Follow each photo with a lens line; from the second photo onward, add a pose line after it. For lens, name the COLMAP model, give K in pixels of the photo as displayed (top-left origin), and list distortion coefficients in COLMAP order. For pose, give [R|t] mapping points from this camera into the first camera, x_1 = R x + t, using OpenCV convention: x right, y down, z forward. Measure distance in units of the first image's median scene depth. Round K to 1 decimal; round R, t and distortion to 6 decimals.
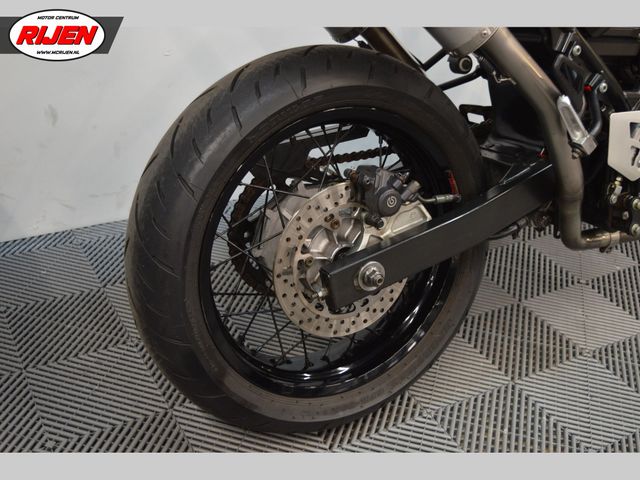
lens RADIAL K [[789.0, 0, 319.9], [0, 789.0, 241.4], [0, 0, 1]] dist [-0.072560, 0.000000]
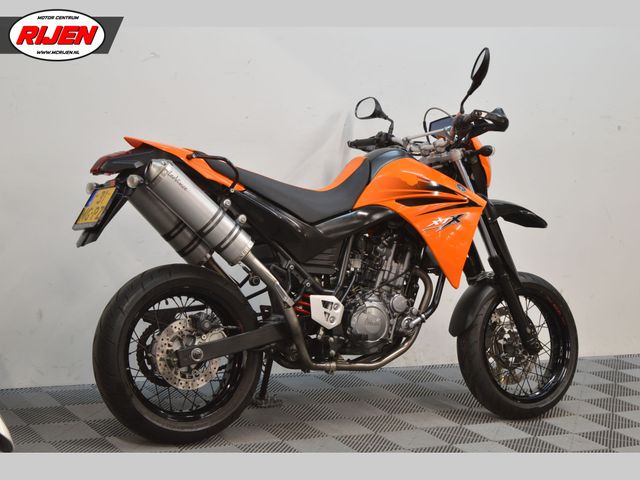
lens RADIAL K [[1274.3, 0, 319.0], [0, 1274.3, 243.0], [0, 0, 1]] dist [0.246576, 0.000000]
pose [[0.999538, 0.000487, 0.030401, 0.305757], [0.010802, 0.928955, -0.370034, 1.128704], [-0.028421, 0.370192, 0.928521, -2.639962]]
